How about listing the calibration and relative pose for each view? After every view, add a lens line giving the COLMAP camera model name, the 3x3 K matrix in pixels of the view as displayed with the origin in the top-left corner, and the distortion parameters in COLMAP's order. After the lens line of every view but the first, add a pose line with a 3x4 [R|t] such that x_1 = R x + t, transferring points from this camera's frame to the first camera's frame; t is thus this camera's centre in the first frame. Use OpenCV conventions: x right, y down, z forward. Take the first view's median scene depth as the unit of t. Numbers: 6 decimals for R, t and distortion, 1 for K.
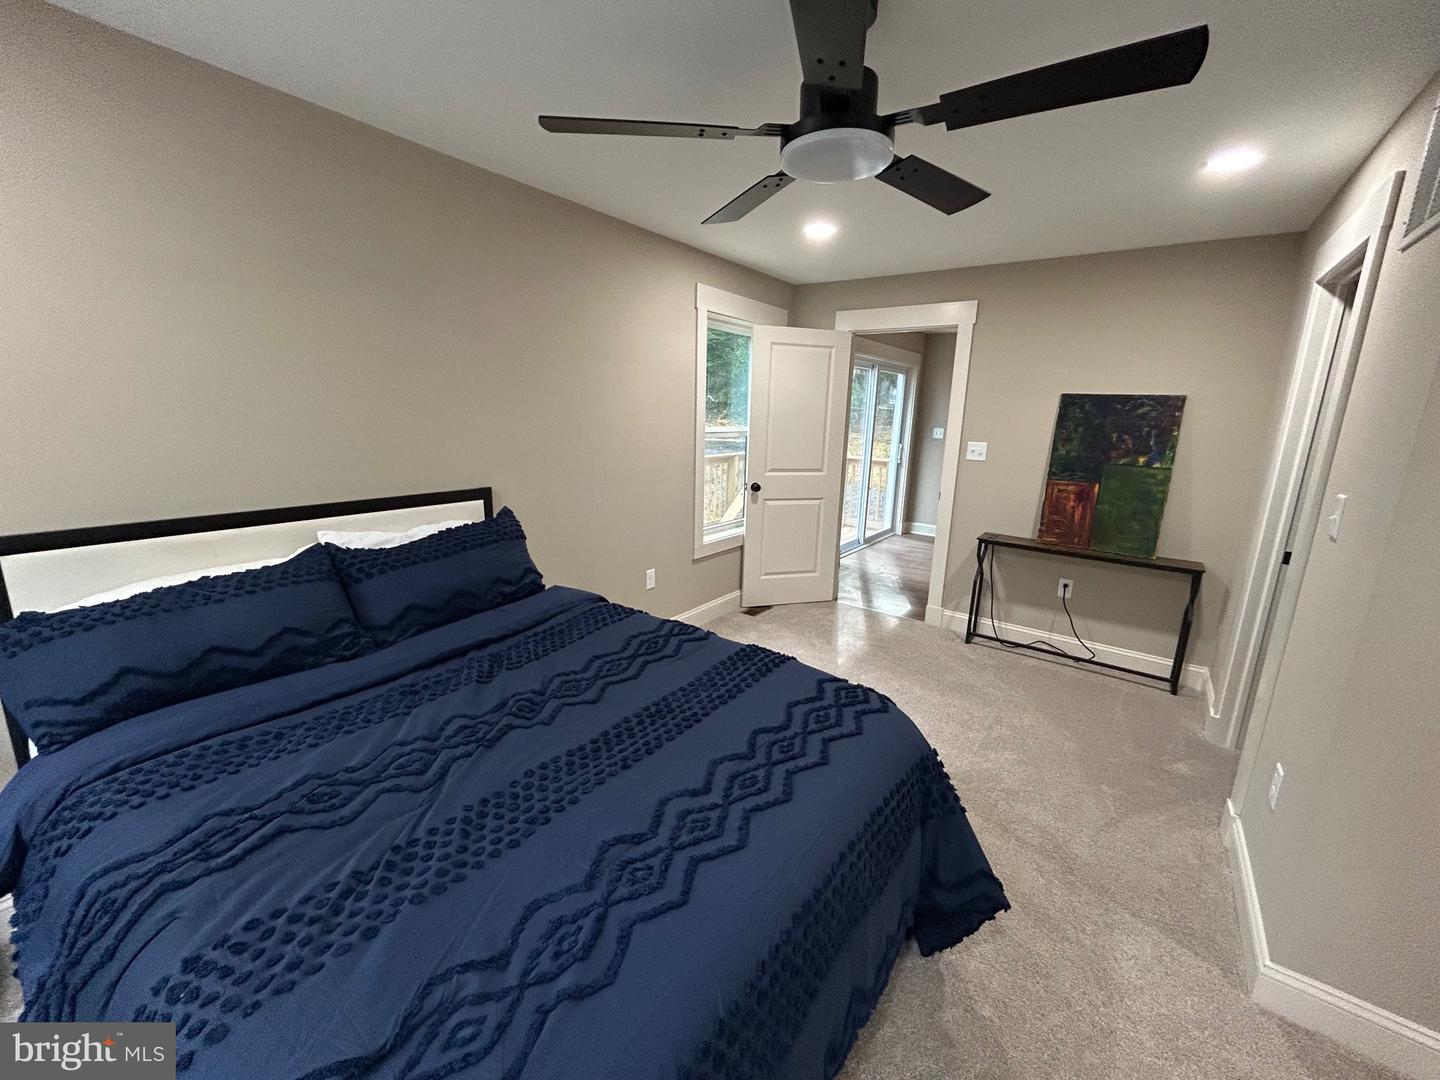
lens RADIAL K [[581.0, 0, 720.0], [0, 581.0, 540.0], [0, 0, 1]] dist [0.001582, 0.000175]
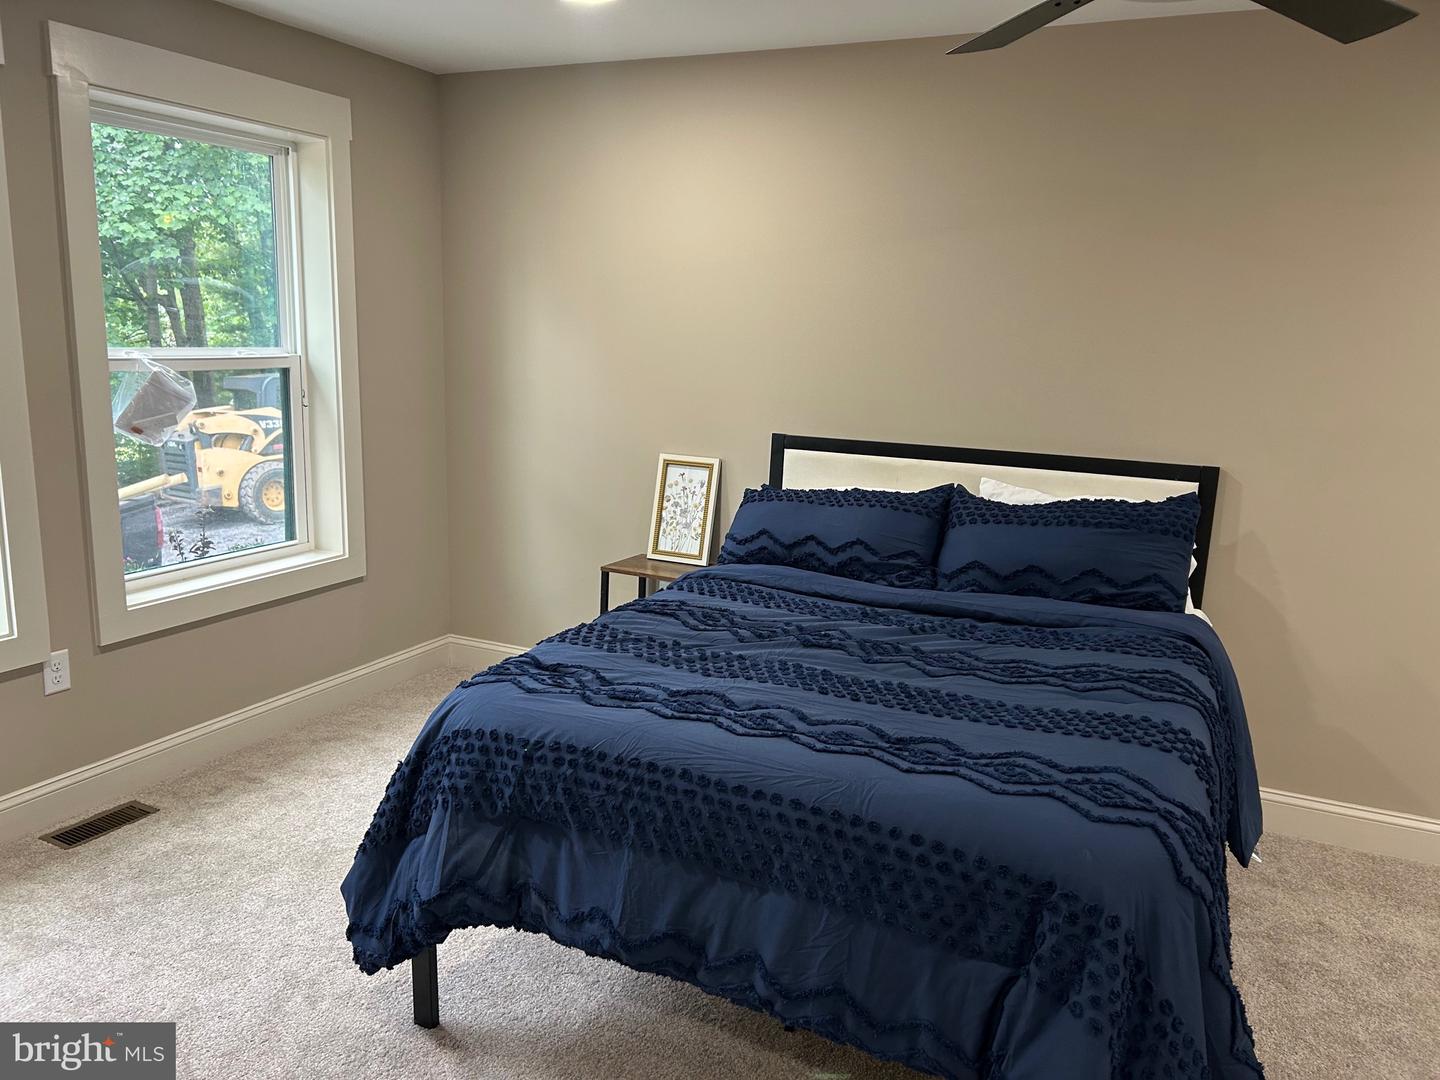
lens RADIAL K [[1090.0, 0, 720.0], [0, 1090.0, 540.0], [0, 0, 1]] dist [0.000536, 0.000073]
pose [[0.187464, 0.170340, -0.967389, 1.461100], [-0.242640, 0.962359, 0.122435, -0.046291], [0.951832, 0.211775, 0.221739, 0.333129]]
